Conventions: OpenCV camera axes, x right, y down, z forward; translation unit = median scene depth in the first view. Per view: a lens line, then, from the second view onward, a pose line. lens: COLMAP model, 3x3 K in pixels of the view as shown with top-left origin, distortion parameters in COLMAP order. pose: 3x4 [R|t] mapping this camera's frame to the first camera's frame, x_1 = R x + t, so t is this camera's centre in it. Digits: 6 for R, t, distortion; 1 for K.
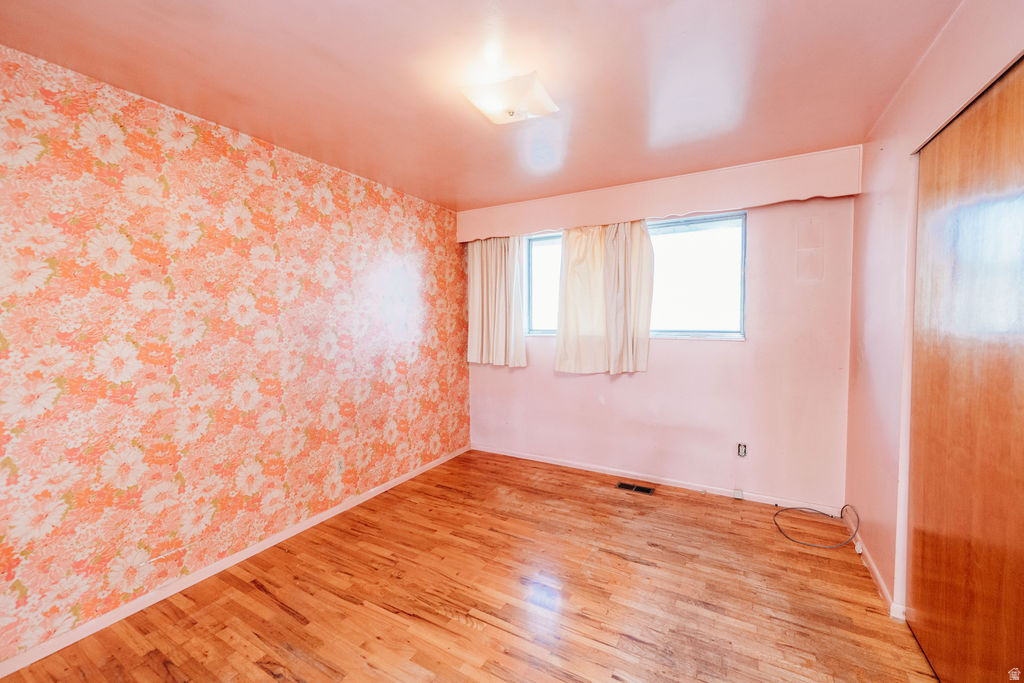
lens RADIAL K [[406.4, 0, 514.1], [0, 406.4, 341.0], [0, 0, 1]] dist [-0.001400, 0.000493]
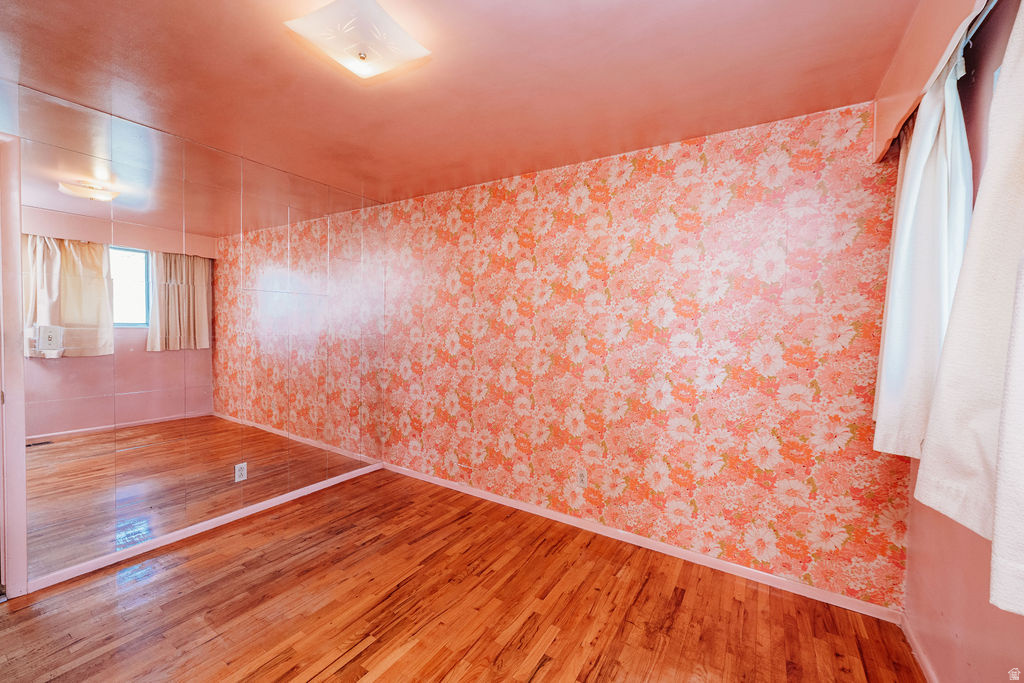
lens RADIAL K [[406.4, 0, 514.3], [0, 406.4, 334.0], [0, 0, 1]] dist [-0.001400, 0.000493]
pose [[-0.052845, 0.038410, -0.997864, 0.554179], [-0.067737, 0.996821, 0.041957, -0.058371], [0.996303, 0.069809, -0.050075, 0.953782]]
